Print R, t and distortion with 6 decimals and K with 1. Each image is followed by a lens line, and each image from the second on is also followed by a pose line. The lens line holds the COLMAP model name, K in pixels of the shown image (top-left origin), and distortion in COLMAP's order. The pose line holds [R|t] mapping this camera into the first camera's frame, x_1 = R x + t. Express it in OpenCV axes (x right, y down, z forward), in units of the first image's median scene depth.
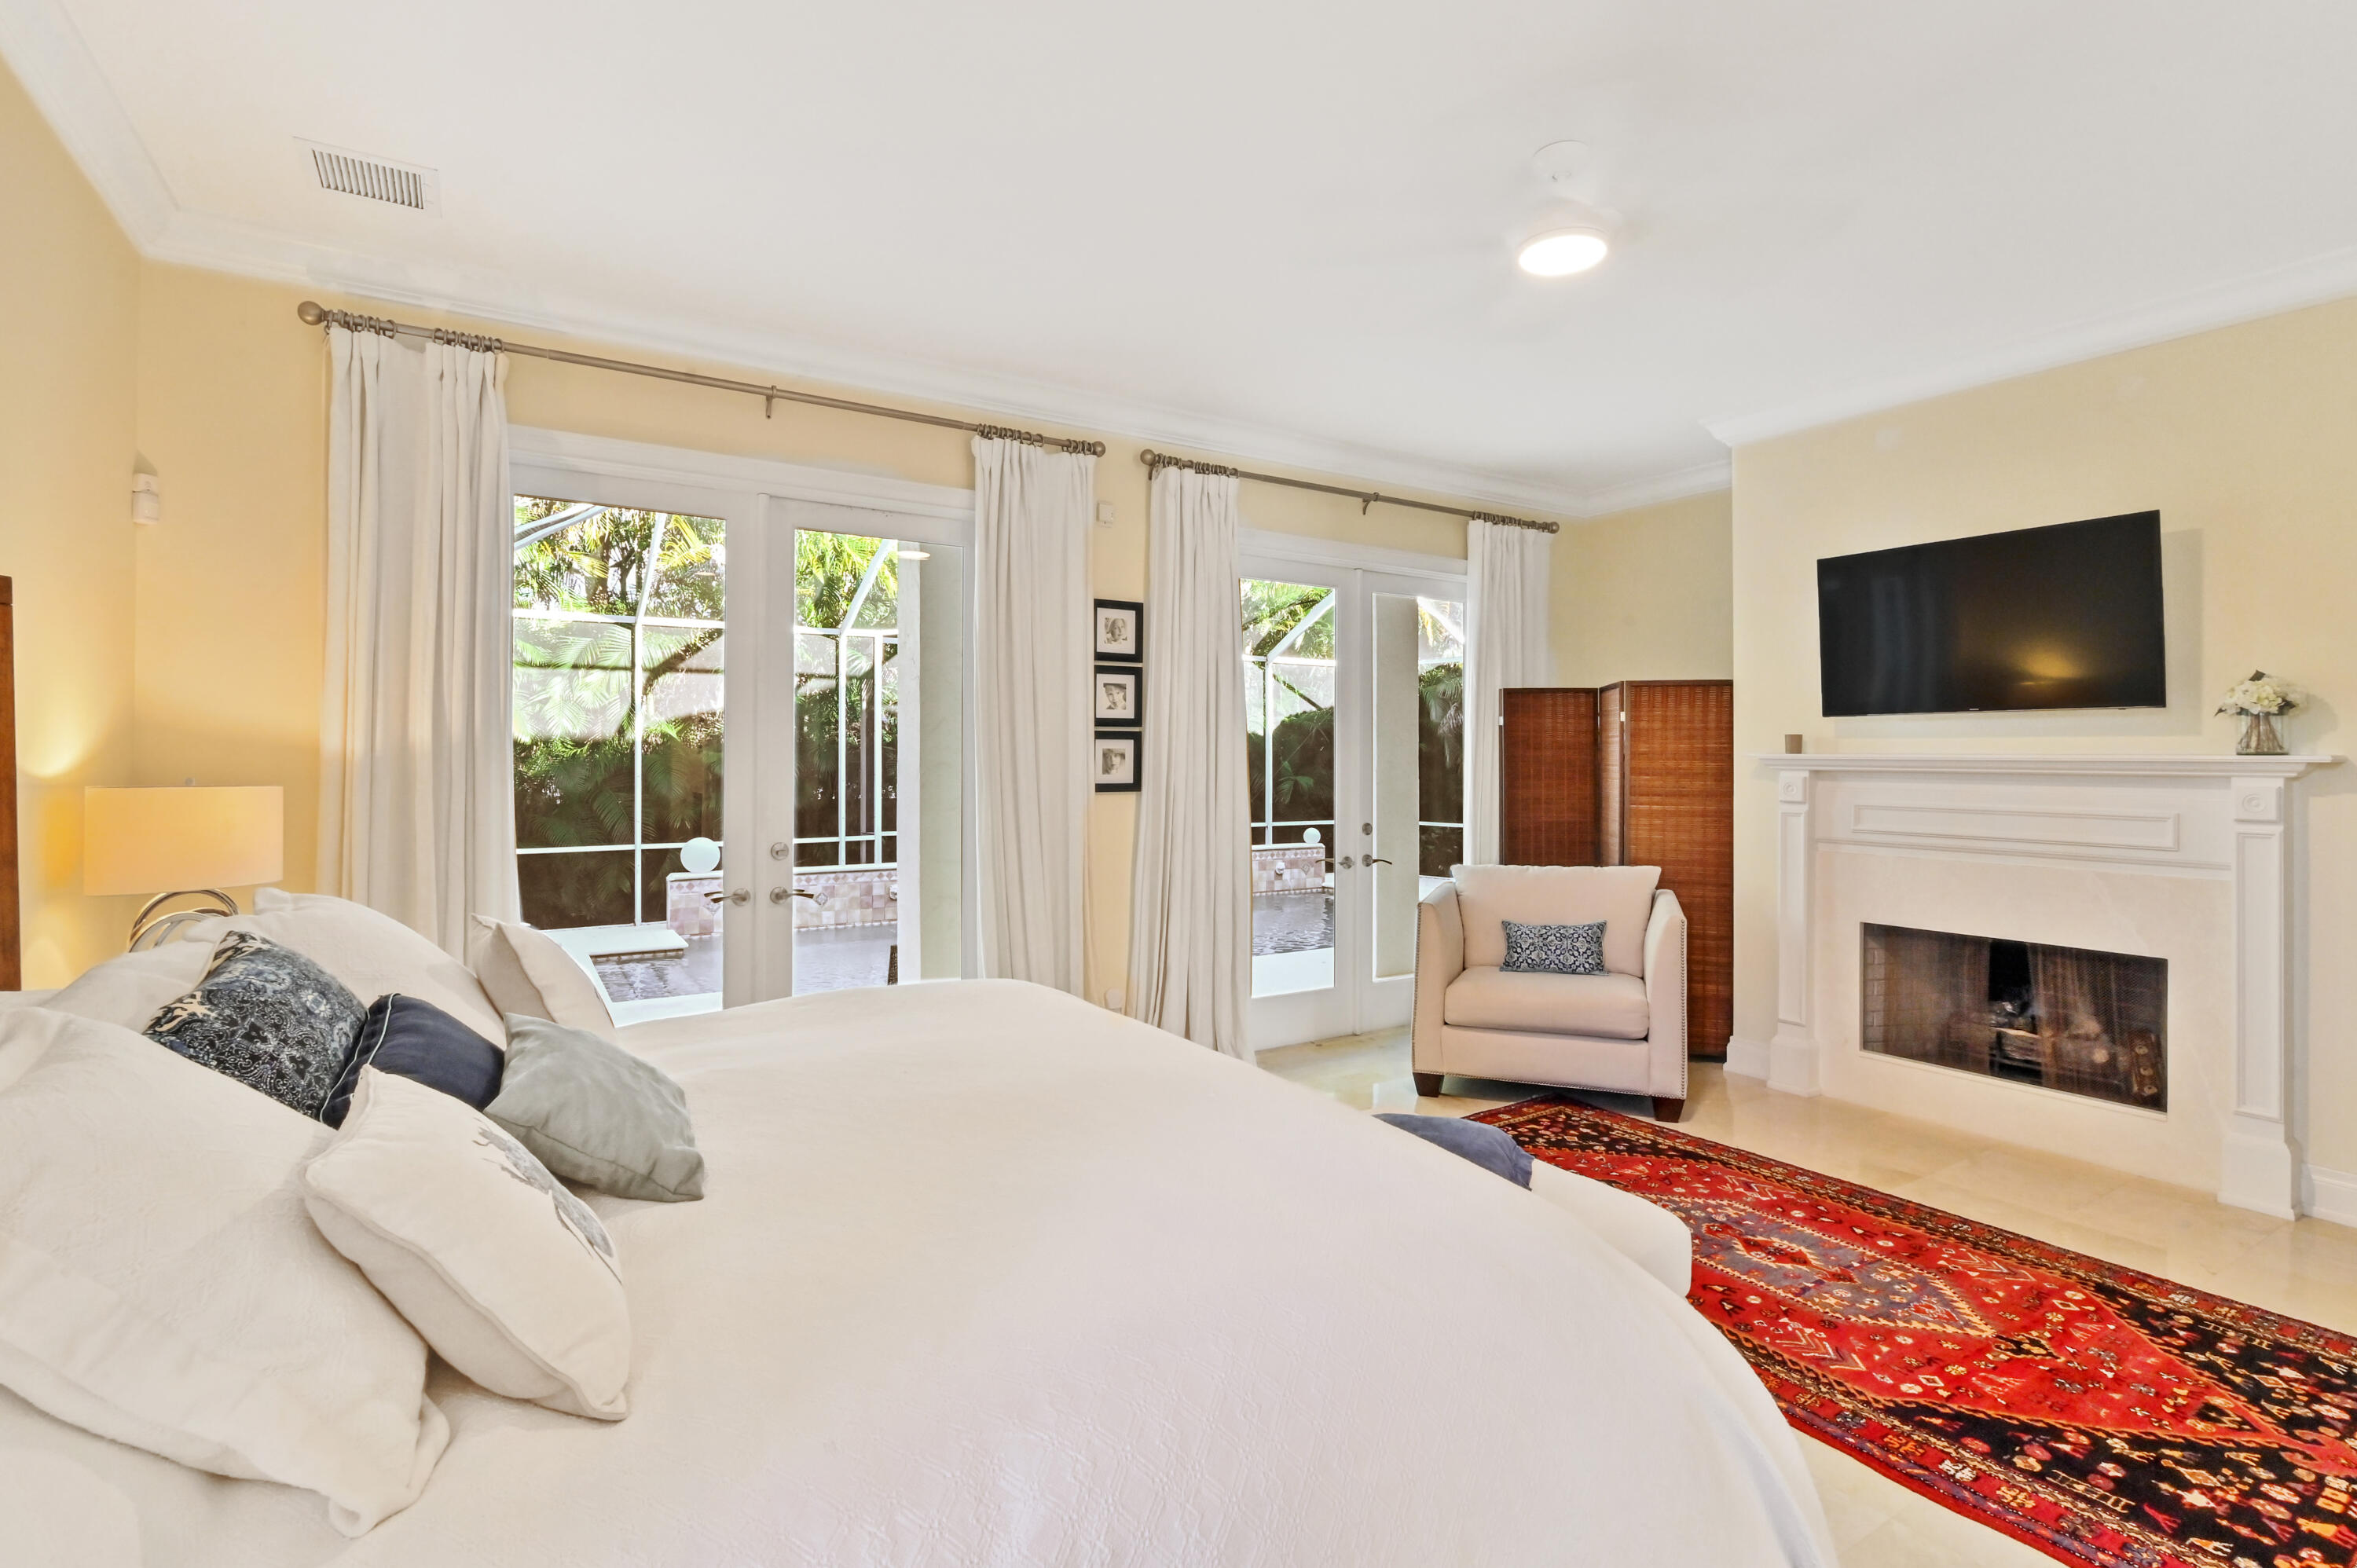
lens RADIAL K [[1105.2, 0, 1178.5], [0, 1105.2, 784.0], [0, 0, 1]] dist [-0.008473, -0.000788]
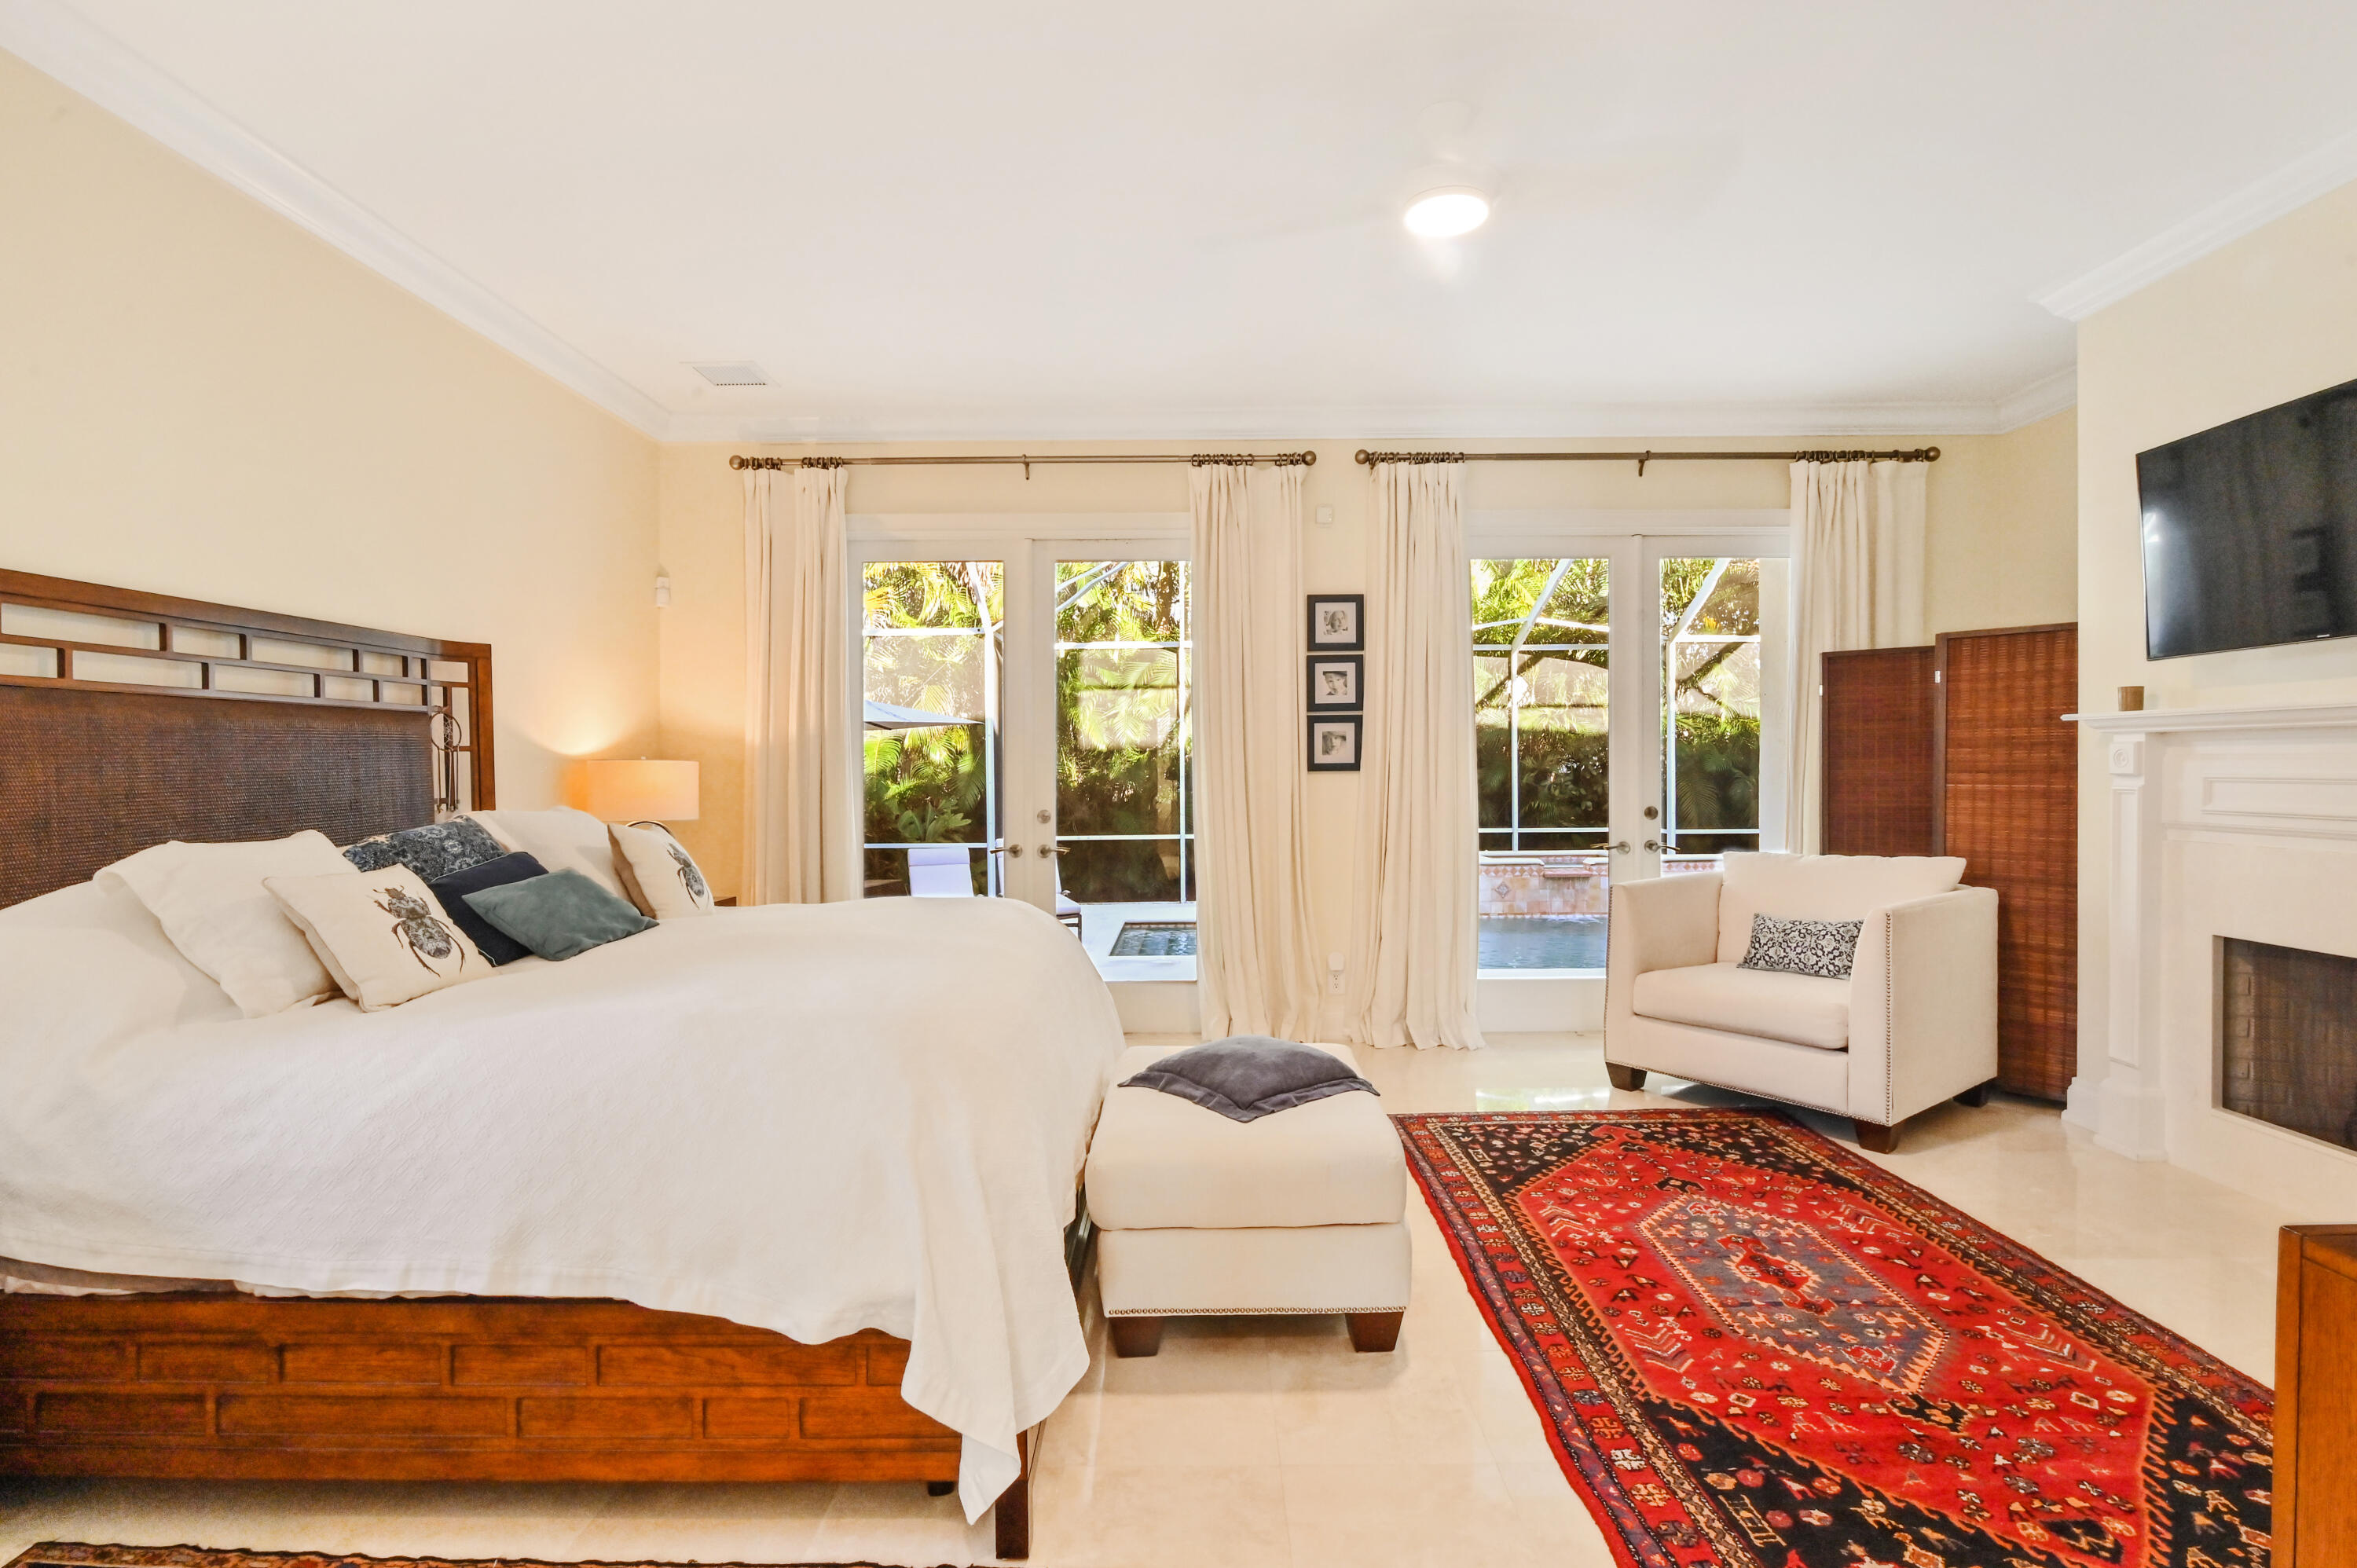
lens RADIAL K [[1087.8, 0, 1182.8], [0, 1087.8, 809.6], [0, 0, 1]] dist [-0.011787, -0.000253]
pose [[0.844523, 0.009723, -0.535431, 0.402725], [-0.001471, 0.999874, 0.015837, 0.029197], [0.535517, -0.012587, 0.844430, 0.015998]]
